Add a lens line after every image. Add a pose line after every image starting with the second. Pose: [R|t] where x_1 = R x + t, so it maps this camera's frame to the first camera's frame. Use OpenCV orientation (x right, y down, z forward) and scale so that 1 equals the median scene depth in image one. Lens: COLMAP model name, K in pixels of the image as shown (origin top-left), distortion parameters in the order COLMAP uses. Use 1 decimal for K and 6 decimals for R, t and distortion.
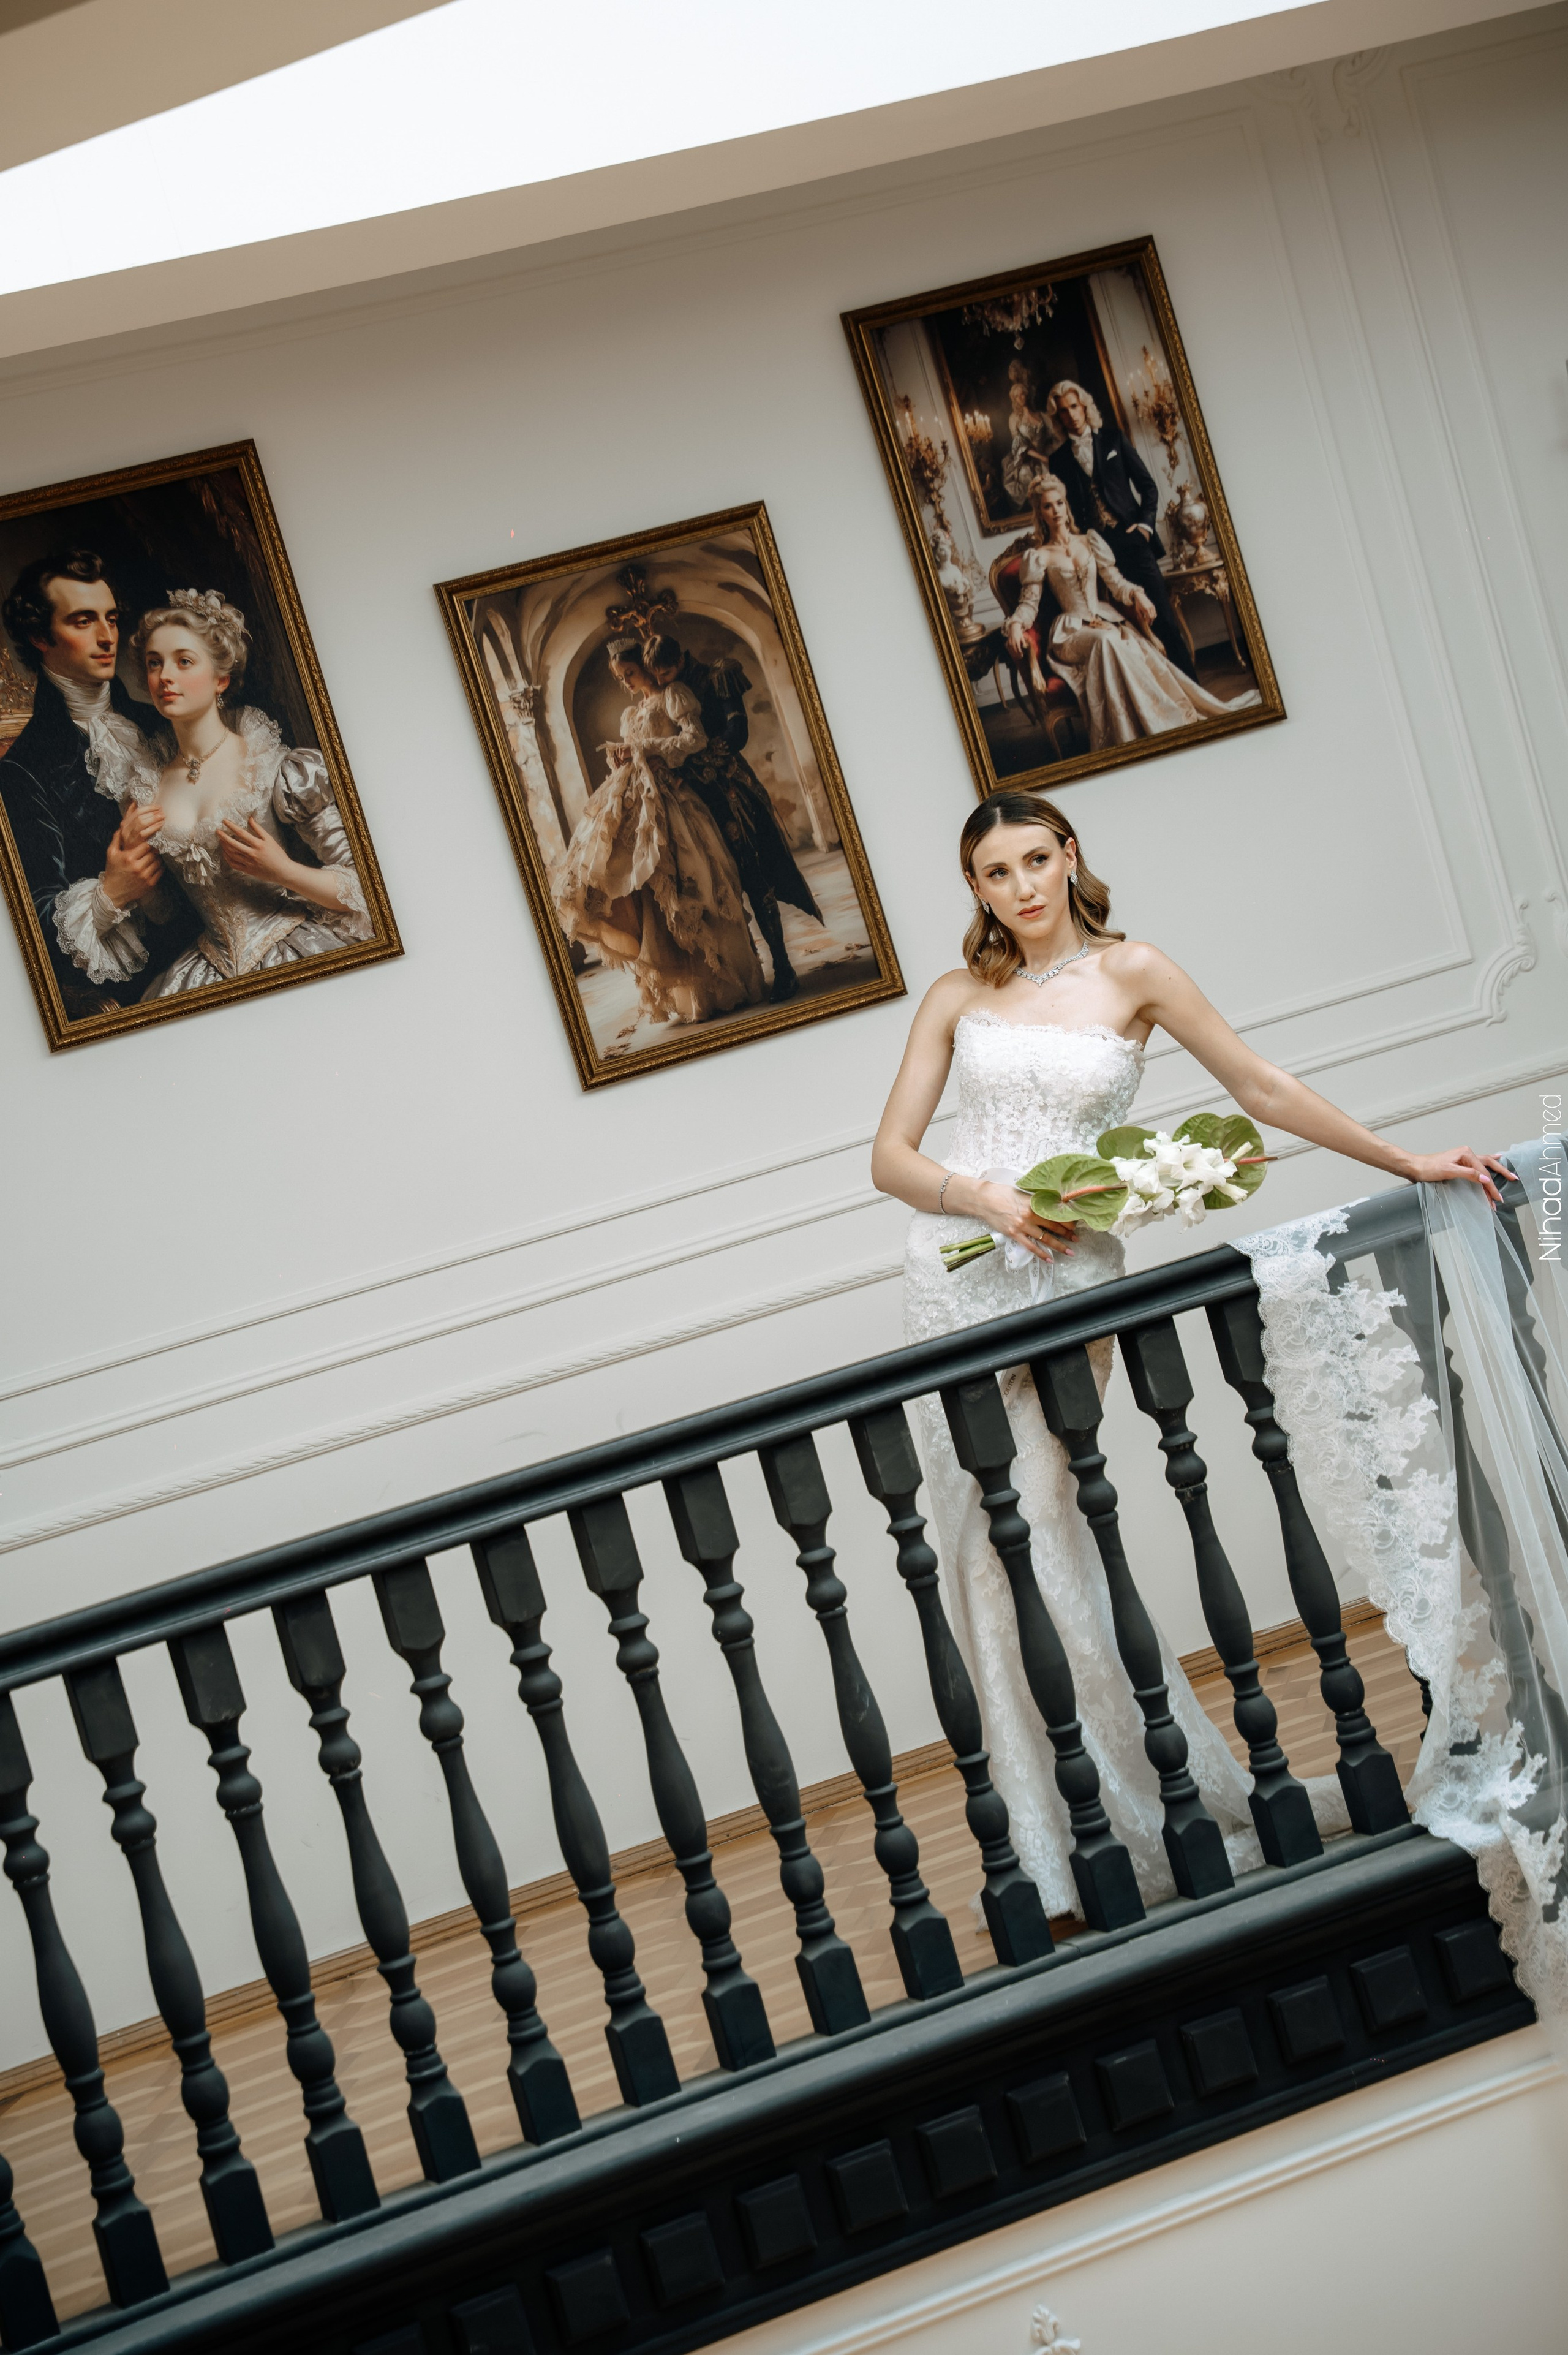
lens RADIAL K [[5086.5, 0, 778.6], [0, 5086.5, 1126.9], [0, 0, 1]] dist [0.367167, 0.000000]
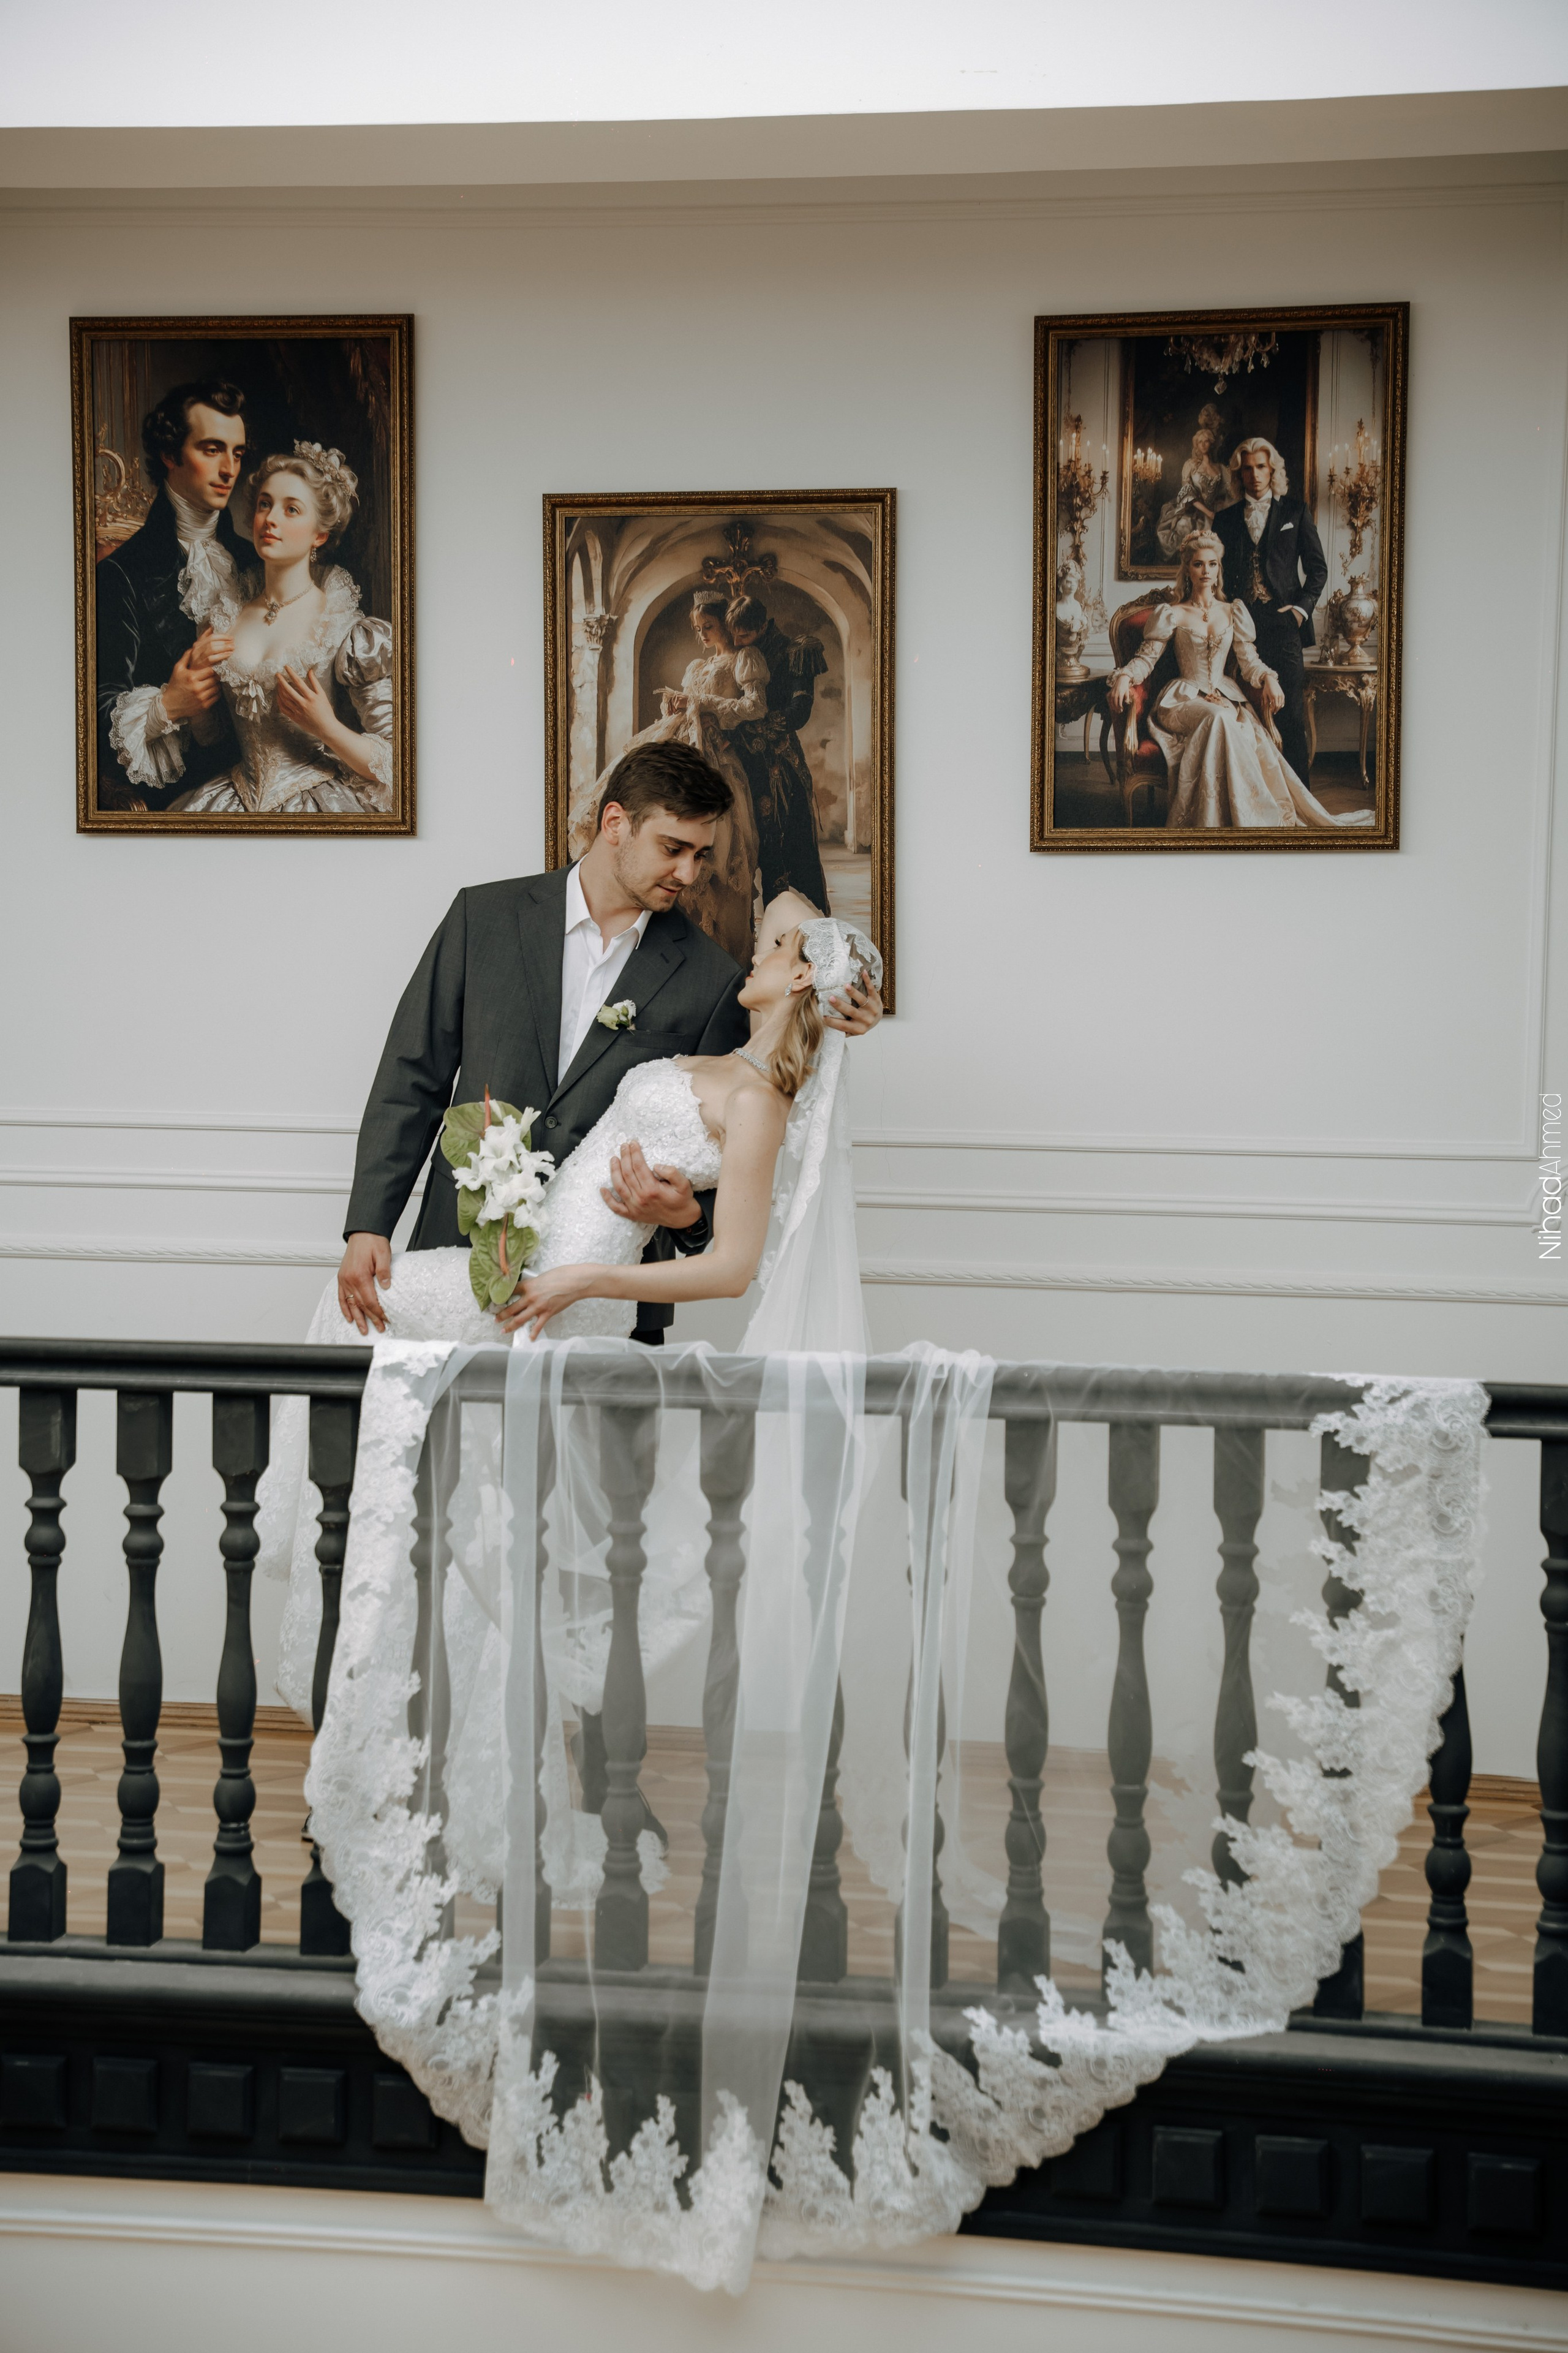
lens RADIAL K [[5082.3, 0, 671.8], [0, 5082.3, 1197.9], [0, 0, 1]] dist [0.367167, 0.000000]
pose [[0.794469, 0.312457, -0.520759, 0.506835], [-0.254323, 0.949855, 0.181922, -0.158147], [0.551488, -0.012091, 0.834095, 0.154978]]
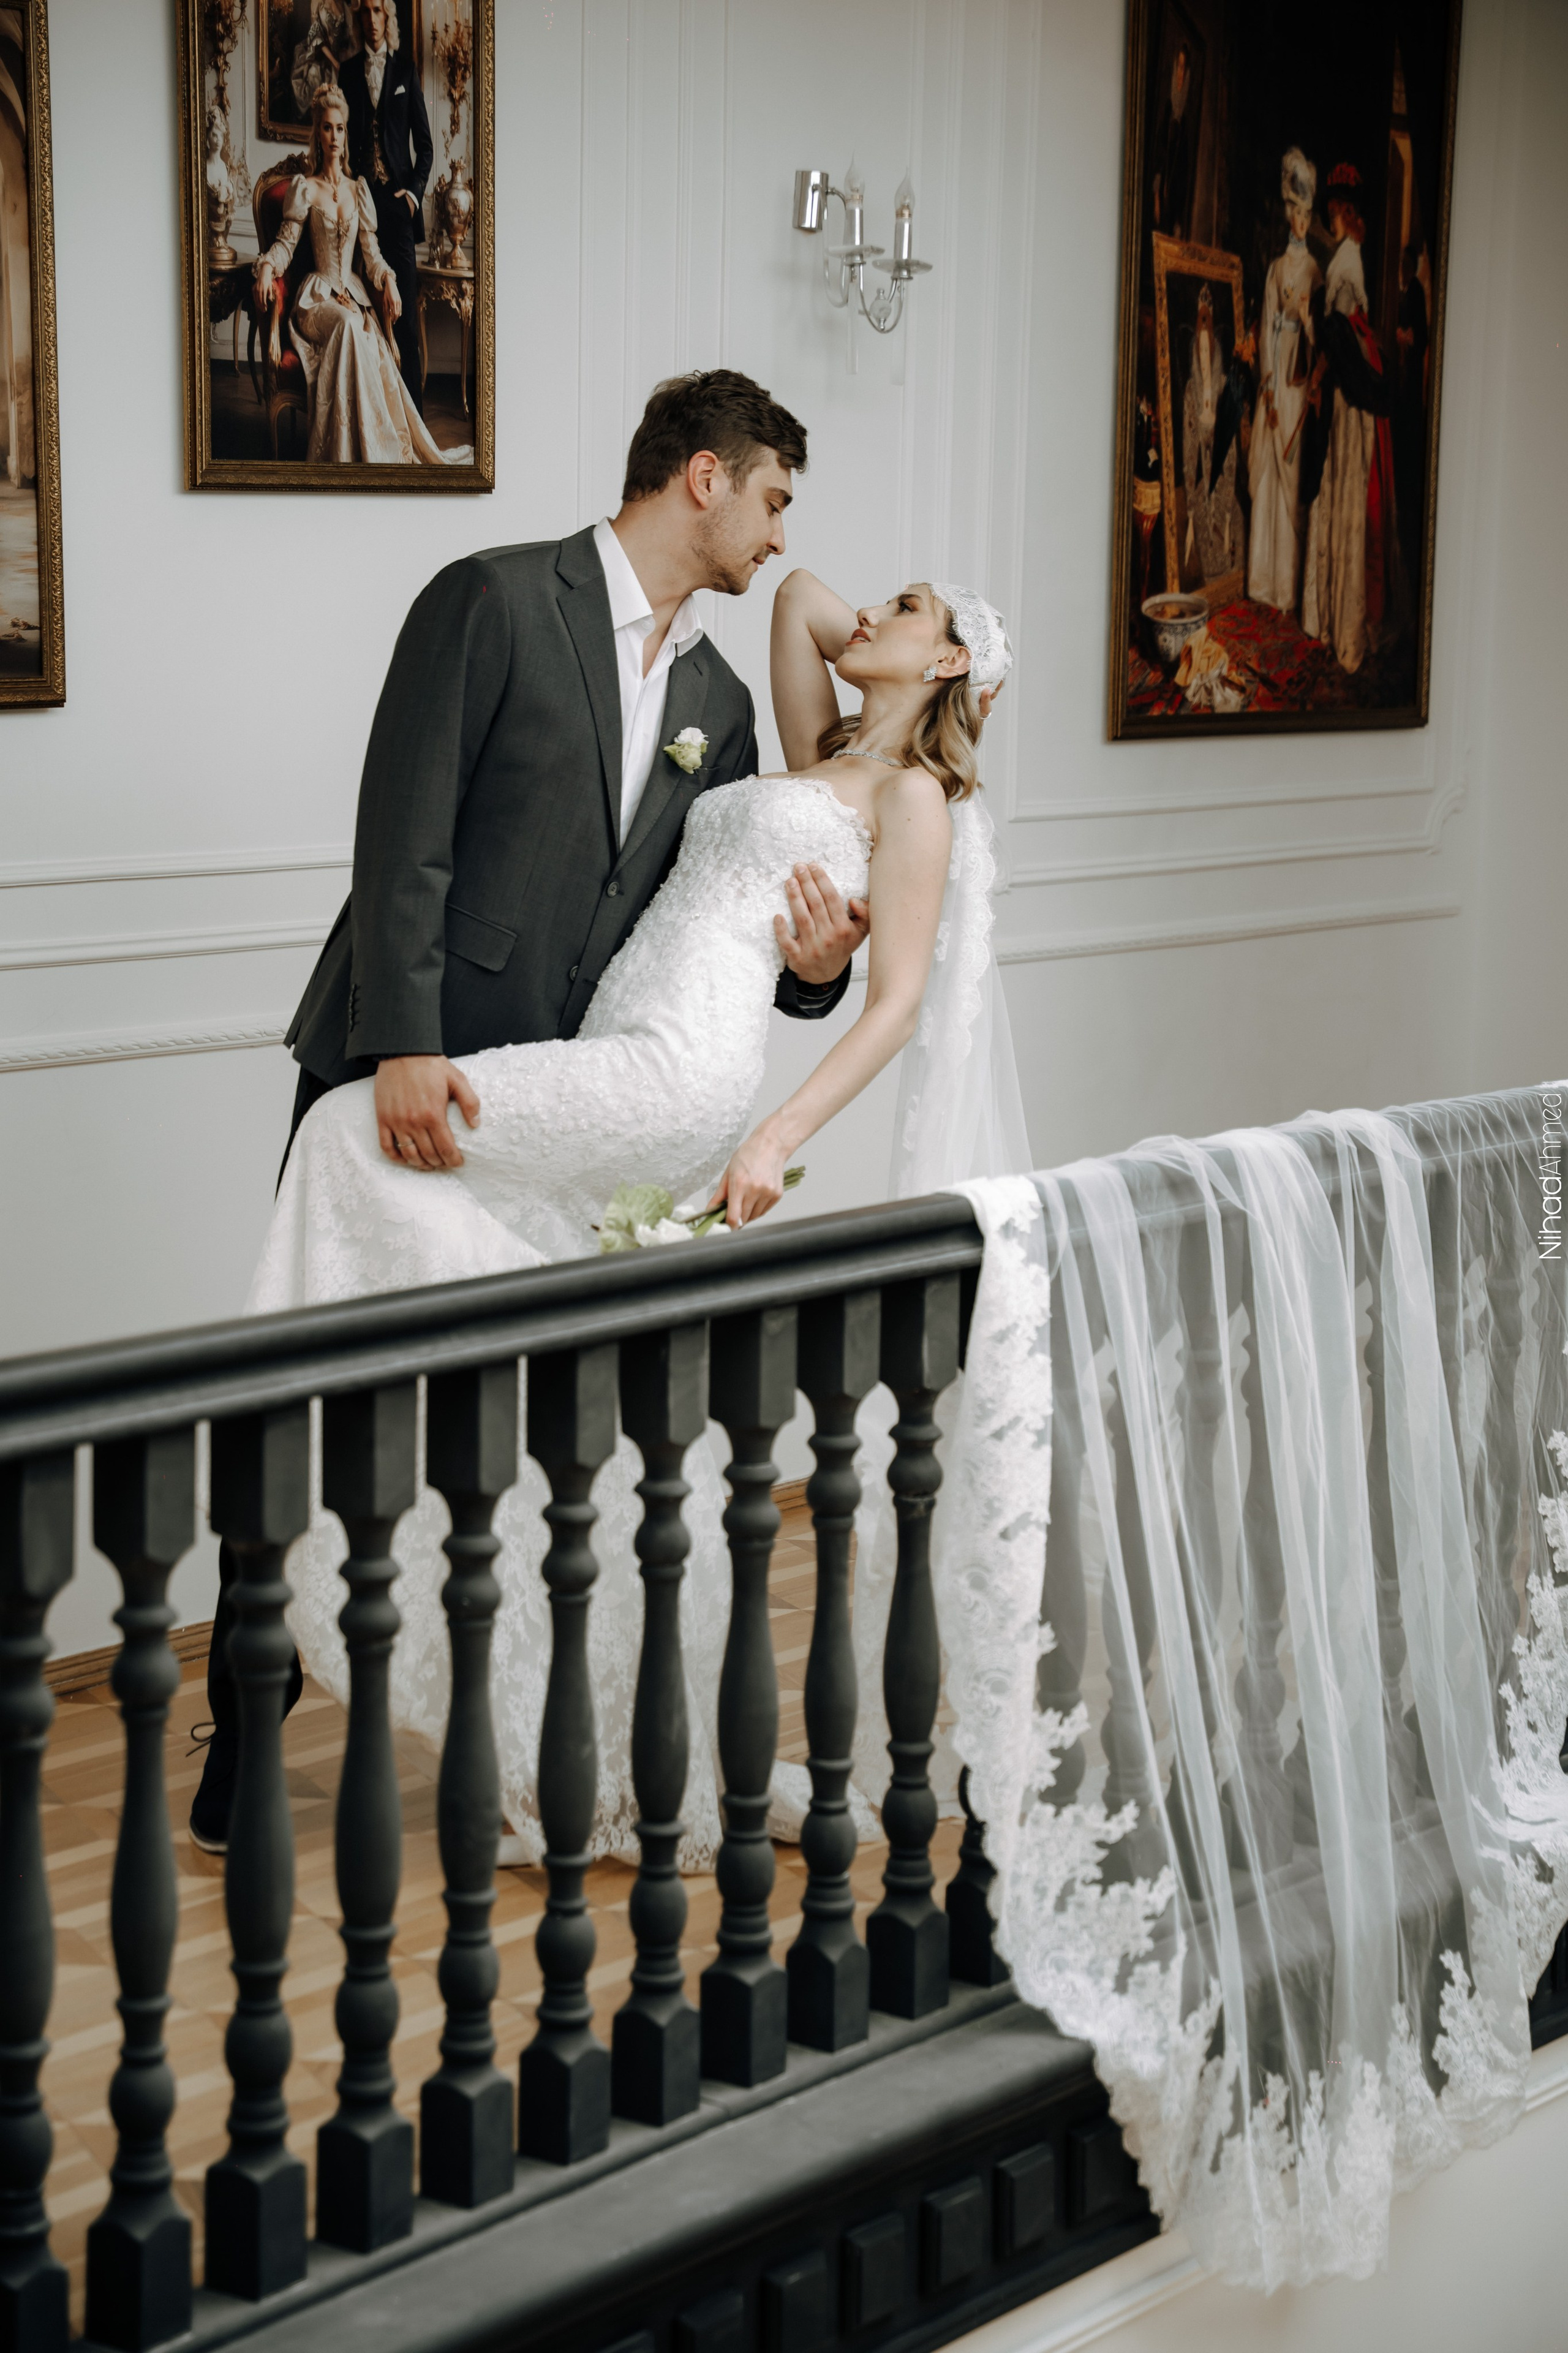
lens RADIAL K [[5082.3, 0, 838.6], [0, 5082.3, 1124.7], [0, 0, 1]] dist [0.367167, 0.000000]
pose [[0.796911, 0.219902, 0.562651, -0.284660], [-0.223584, 0.972617, -0.063455, 0.053442], [-0.561197, -0.075232, 0.824256, 0.319386]]
